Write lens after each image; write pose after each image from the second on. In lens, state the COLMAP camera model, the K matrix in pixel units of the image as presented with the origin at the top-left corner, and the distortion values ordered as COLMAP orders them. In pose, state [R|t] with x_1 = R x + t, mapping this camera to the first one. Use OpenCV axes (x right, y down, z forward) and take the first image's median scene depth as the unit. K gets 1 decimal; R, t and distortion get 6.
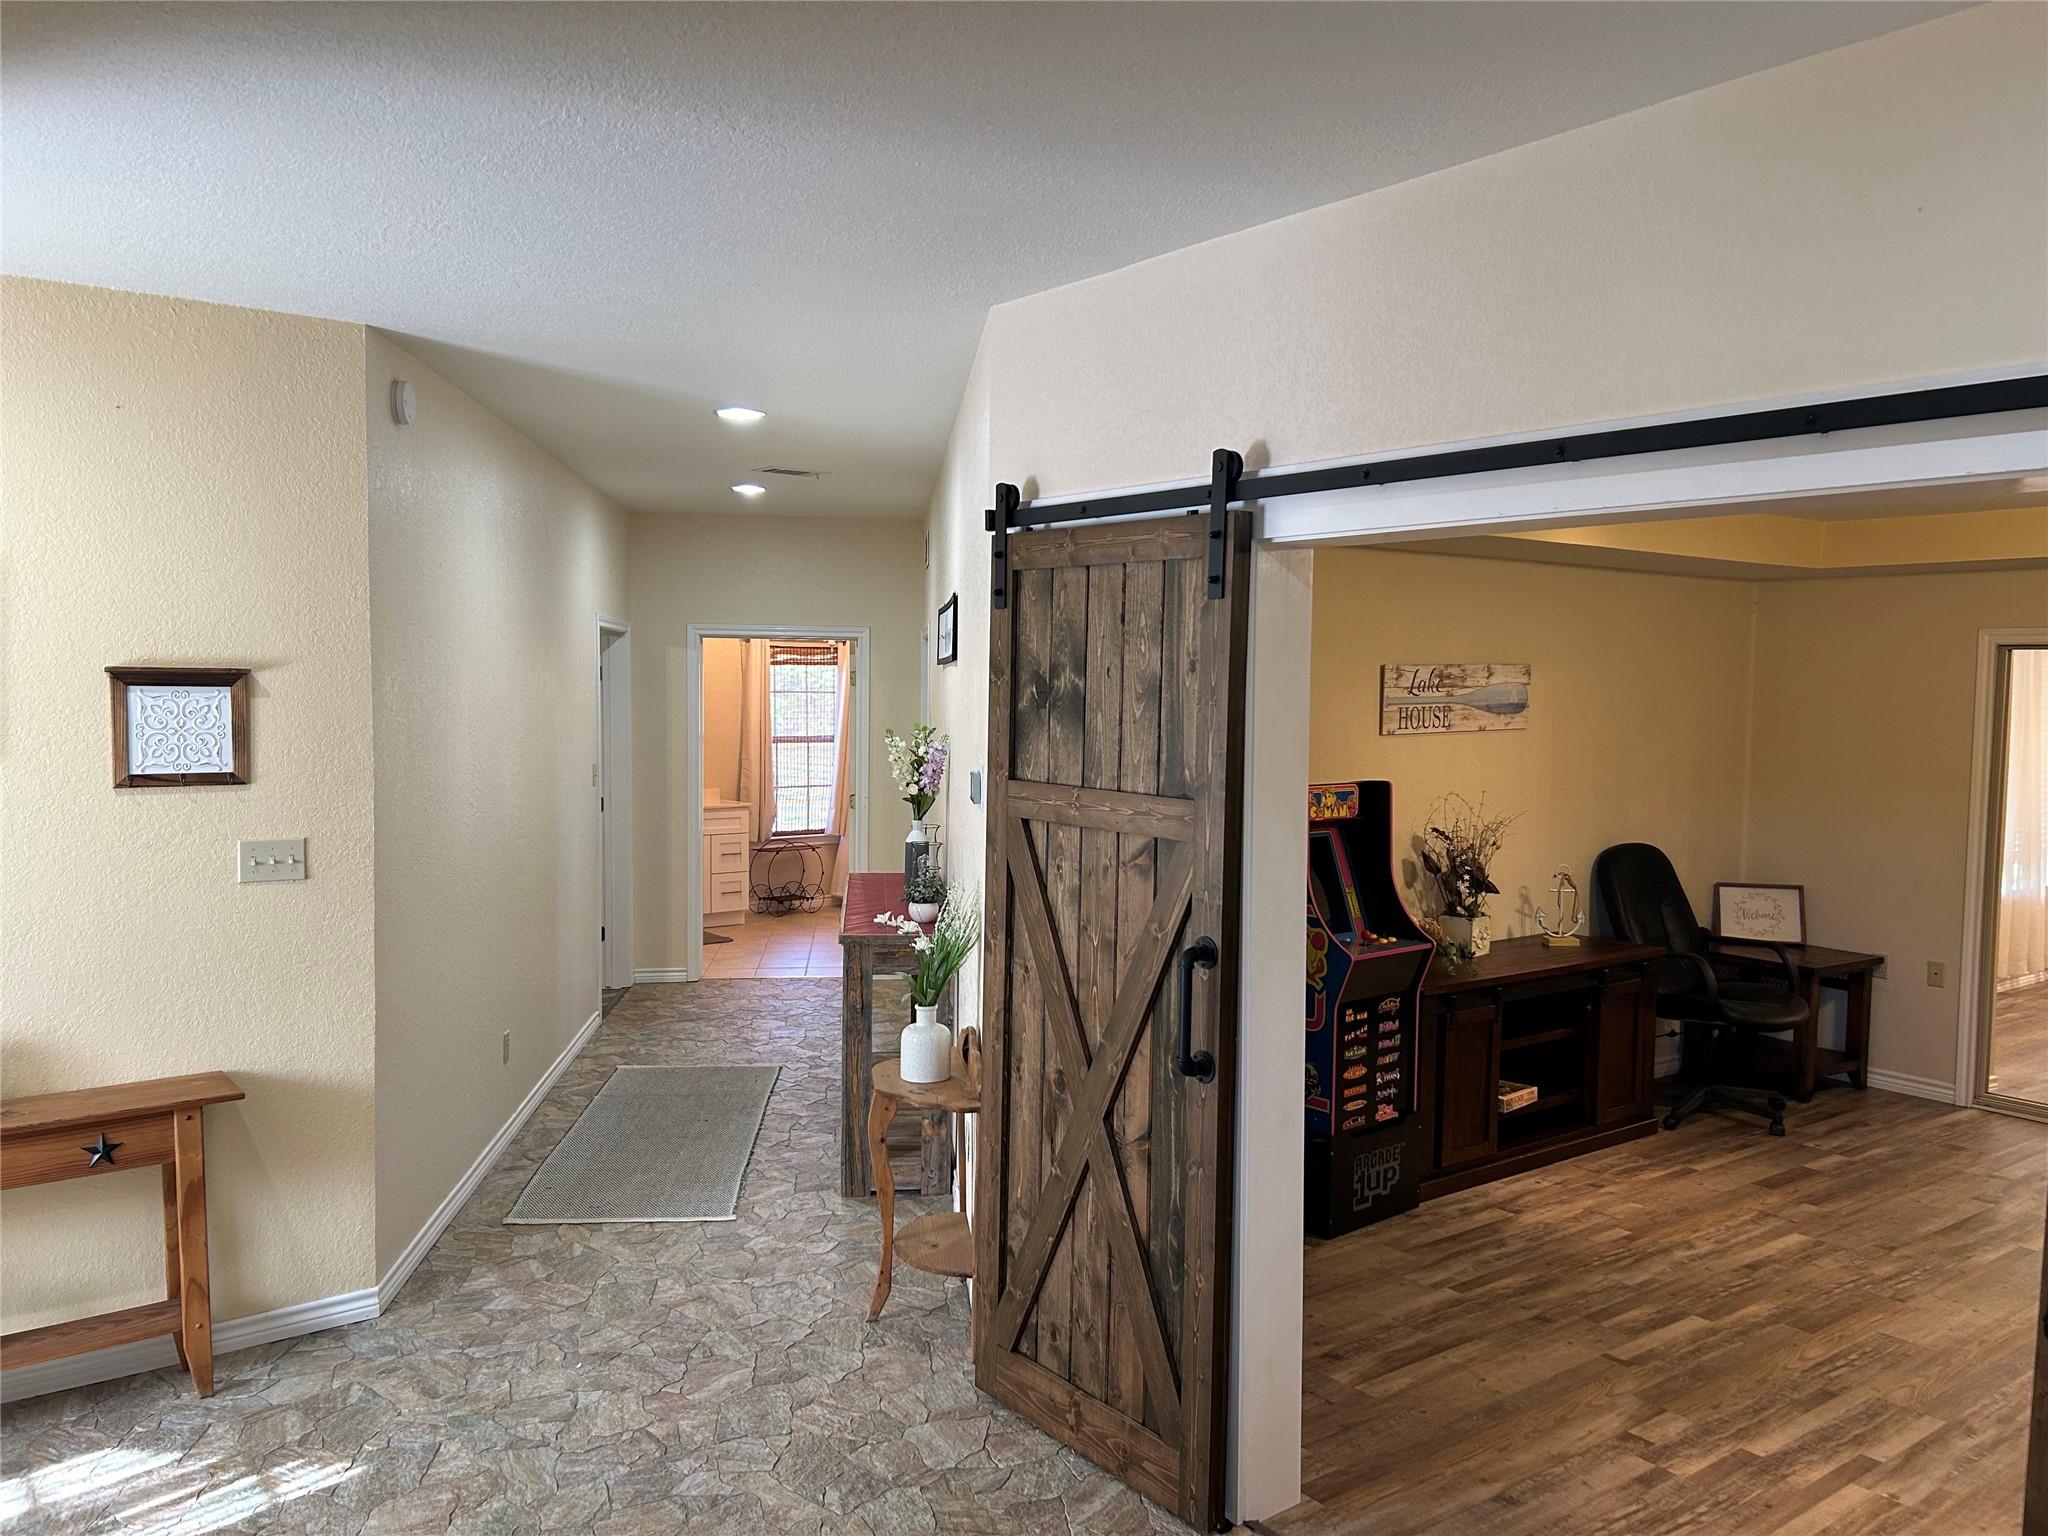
lens RADIAL K [[1544.0, 0, 1016.1], [0, 1544.0, 760.1], [0, 0, 1]] dist [0.047983, -0.057236]
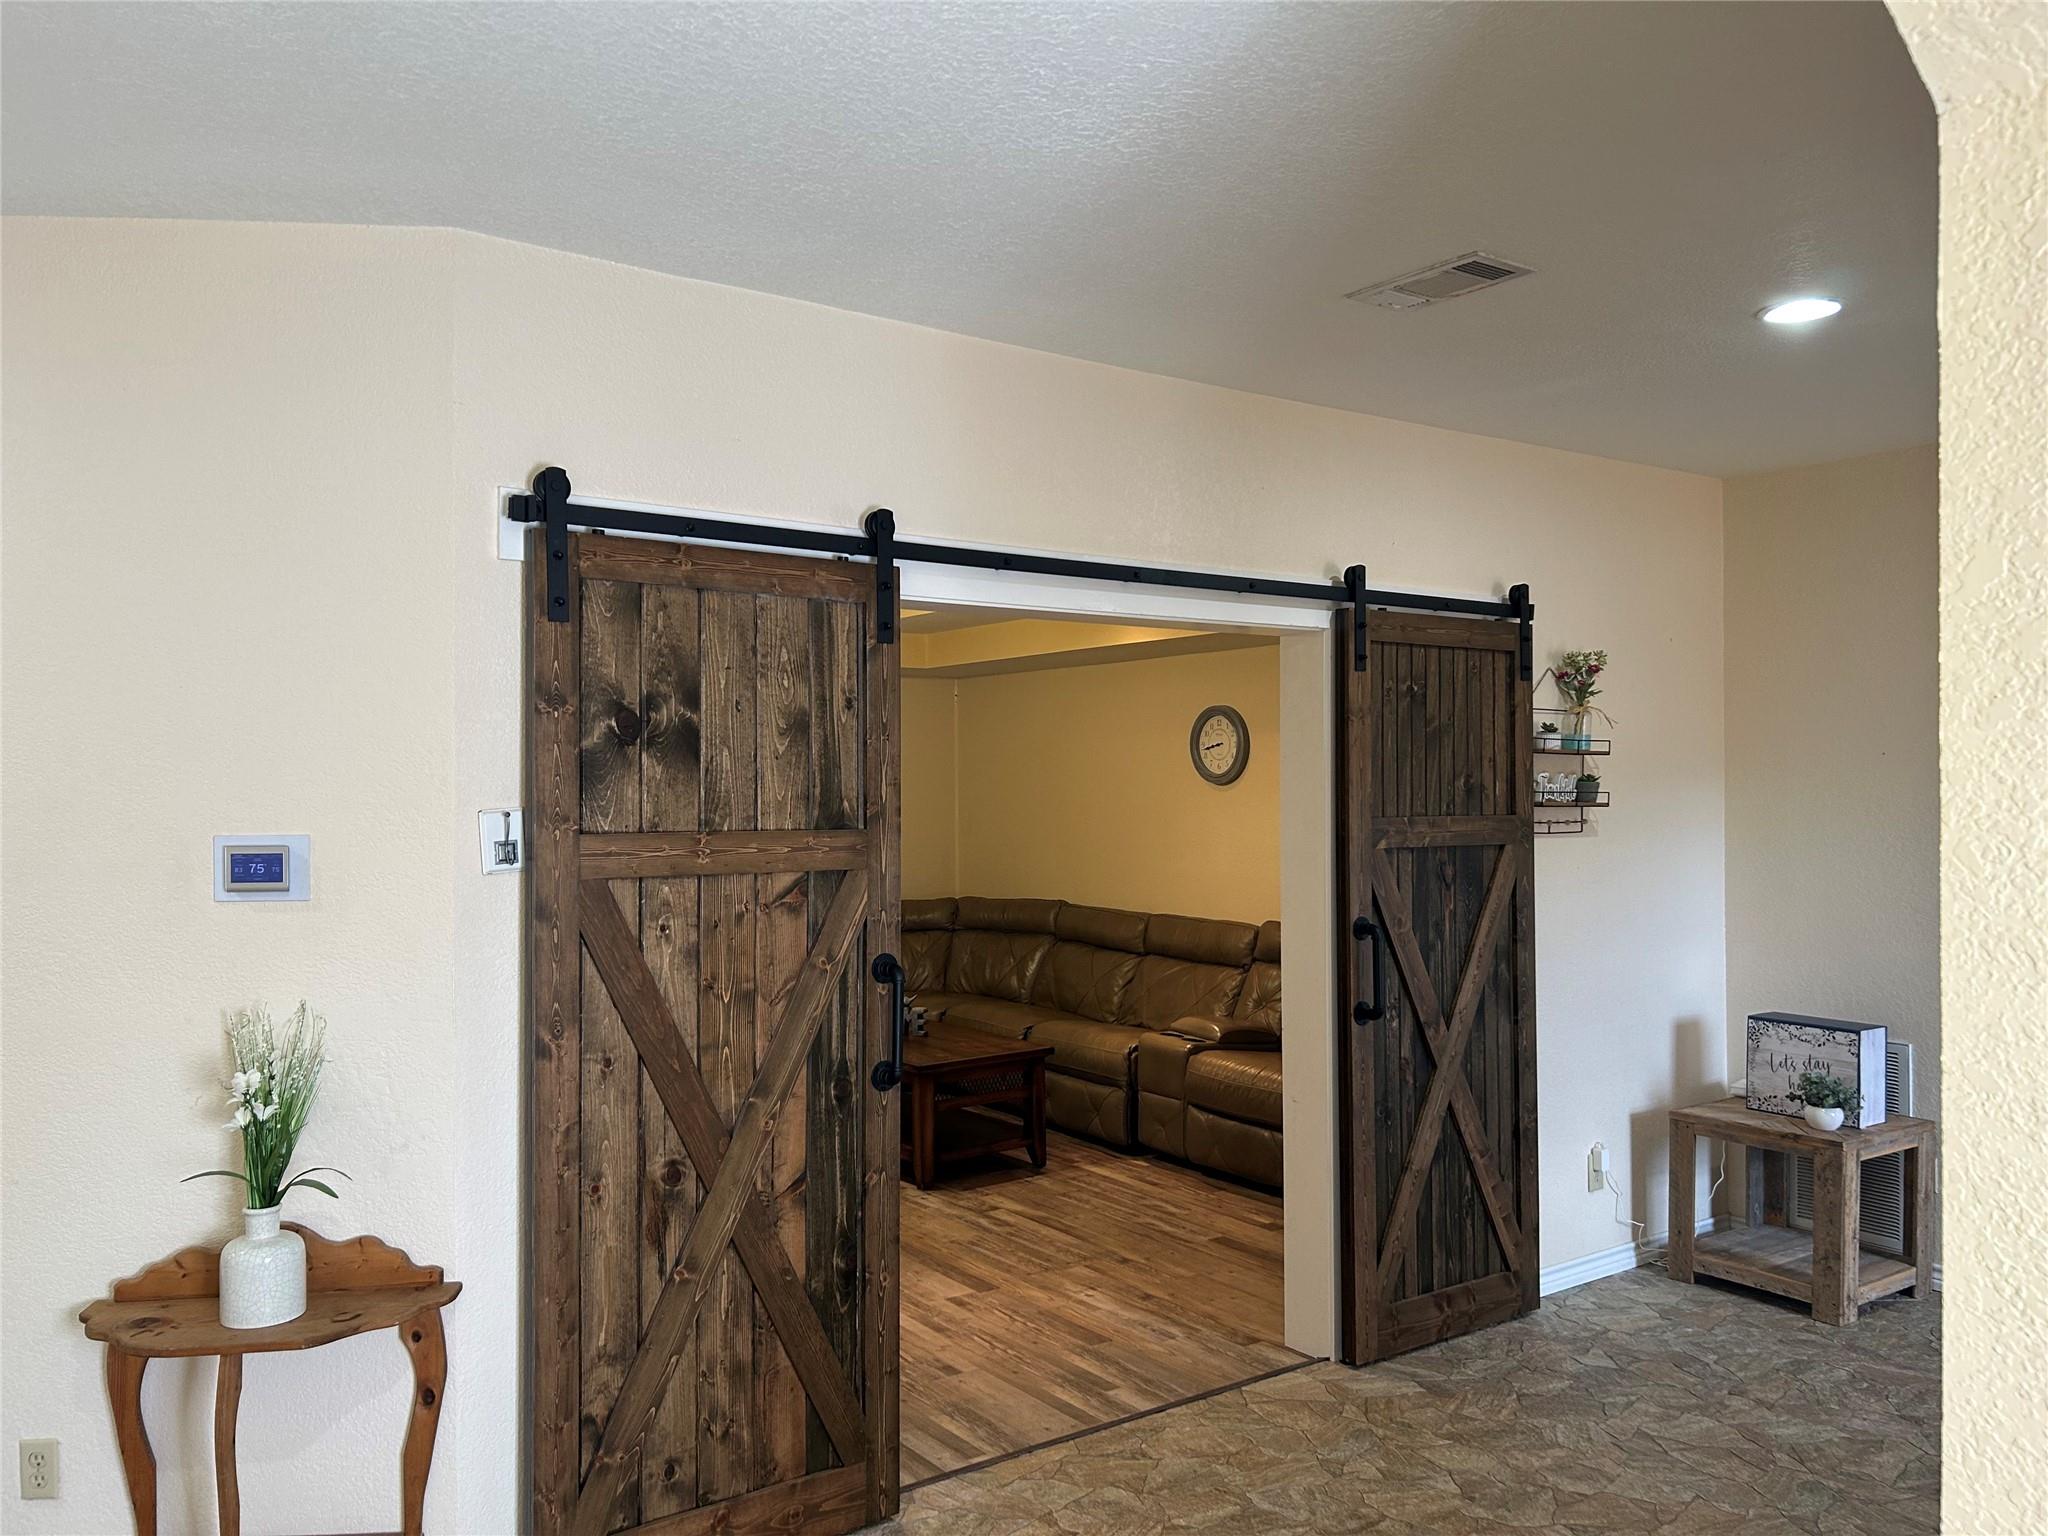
lens RADIAL K [[1544.0, 0, 1063.7], [0, 1544.0, 756.6], [0, 0, 1]] dist [0.047983, -0.057236]
pose [[0.001426, -0.001549, 0.999998, -0.832294], [0.050986, 0.998698, 0.001474, -0.016340], [-0.998698, 0.050983, 0.001503, 0.754379]]
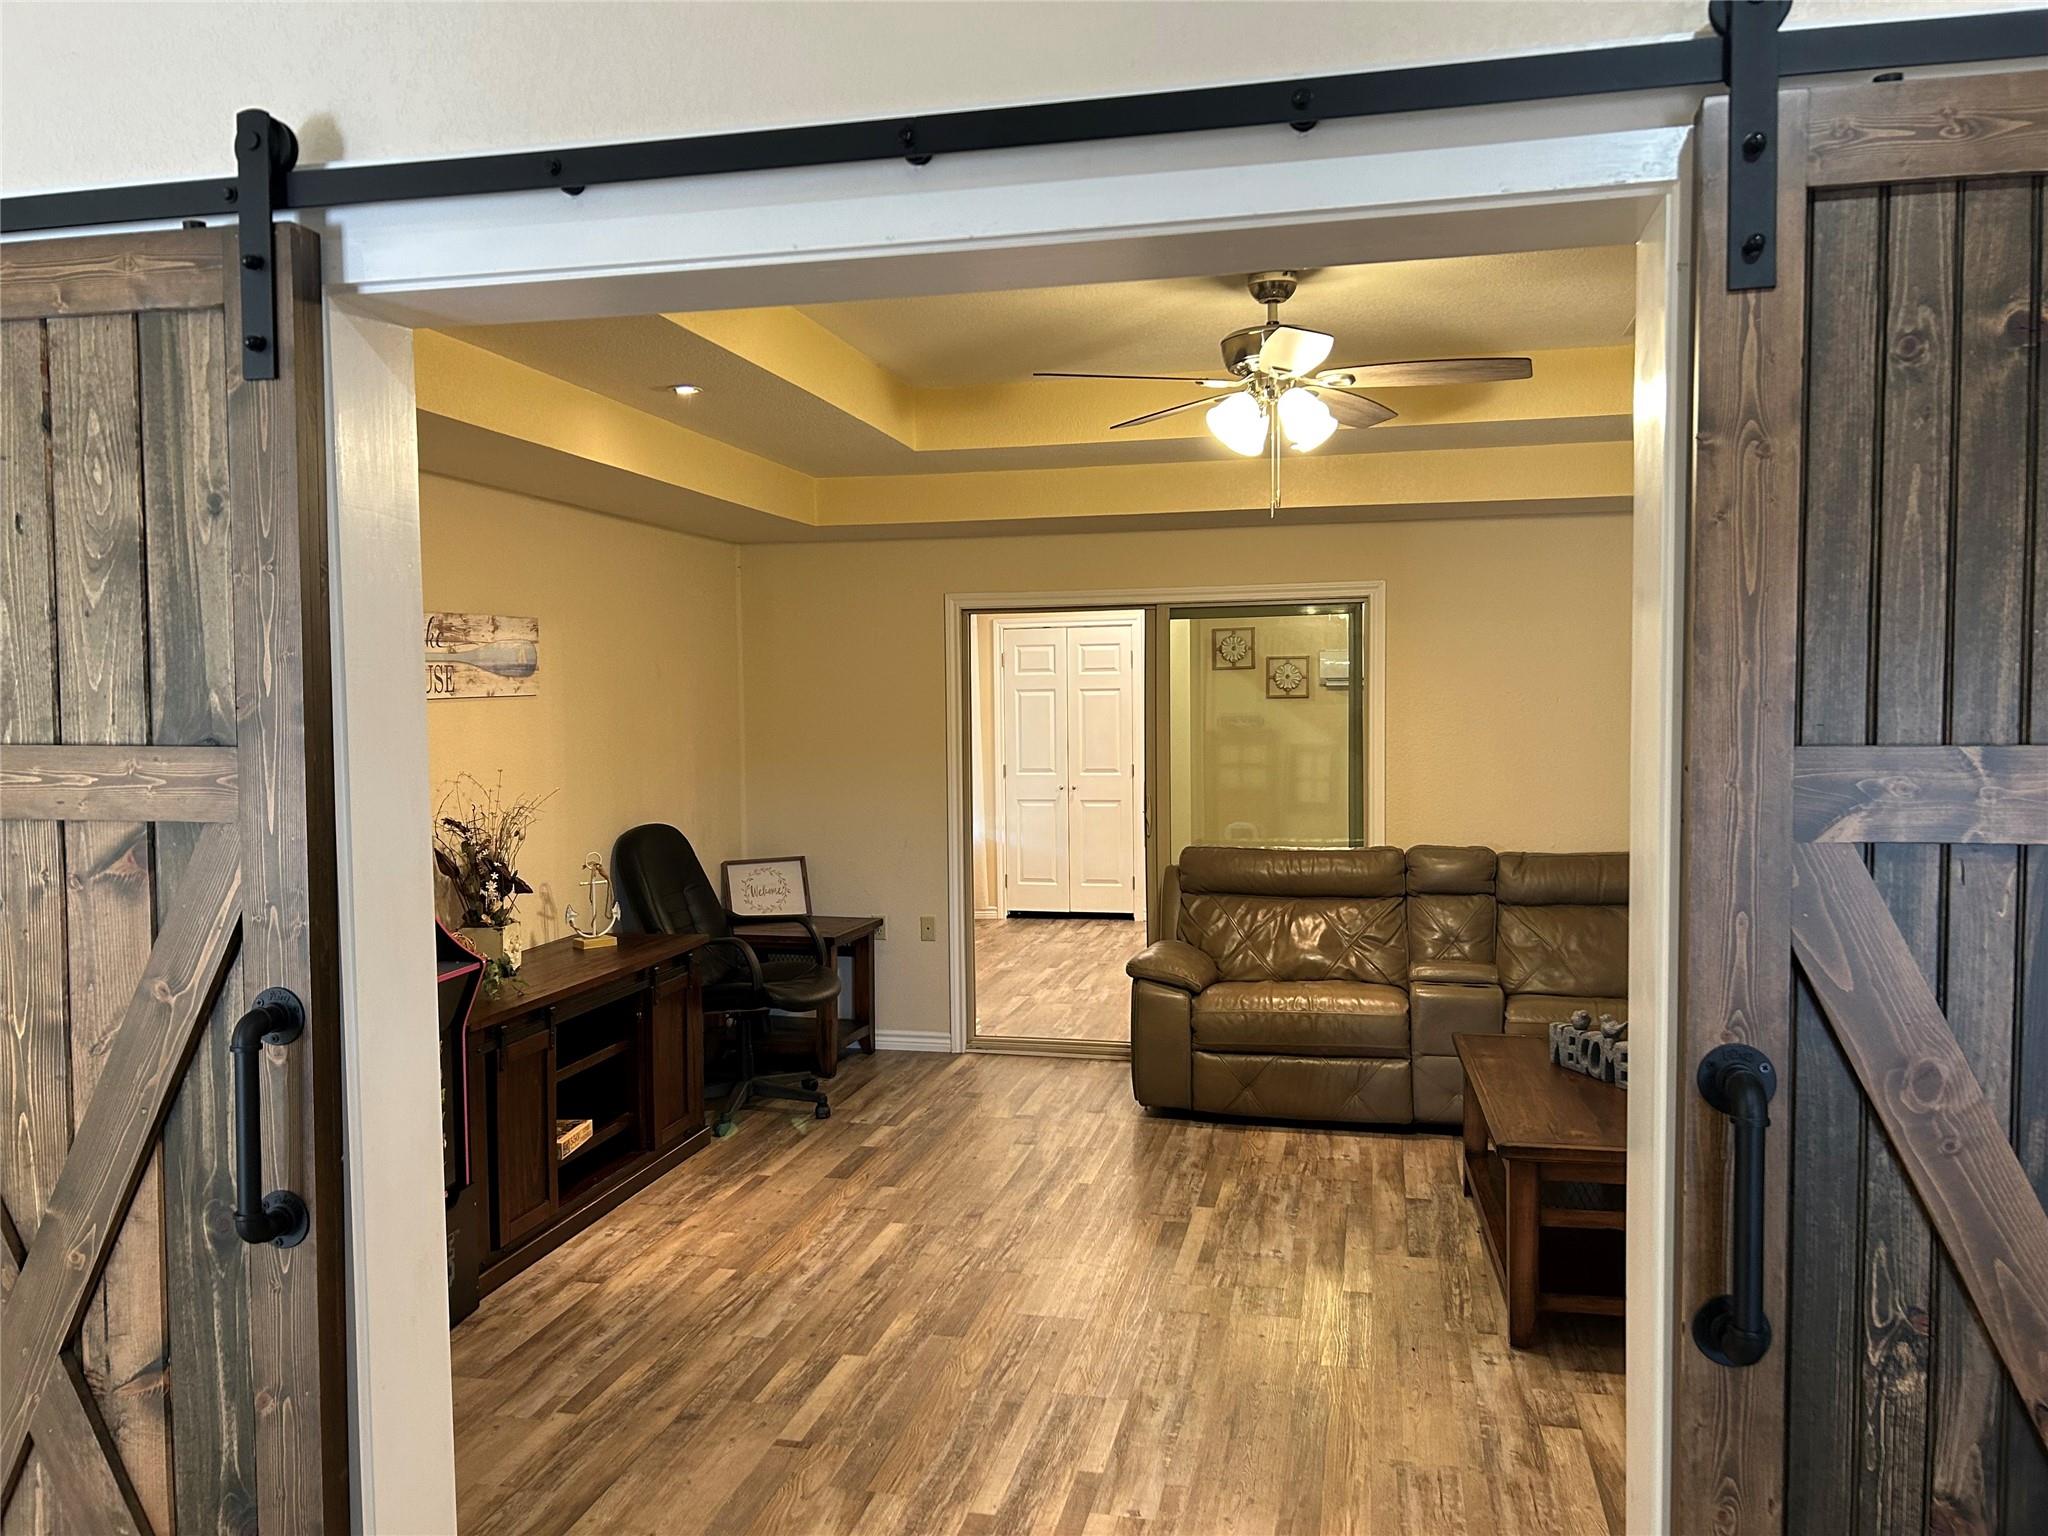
lens RADIAL K [[1544.0, 0, 1015.2], [0, 1544.0, 777.0], [0, 0, 1]] dist [0.047983, -0.057236]
pose [[0.762849, -0.053425, 0.644365, -0.027985], [0.052160, 0.998417, 0.021030, 0.034884], [-0.644469, 0.017567, 0.764429, 0.345279]]
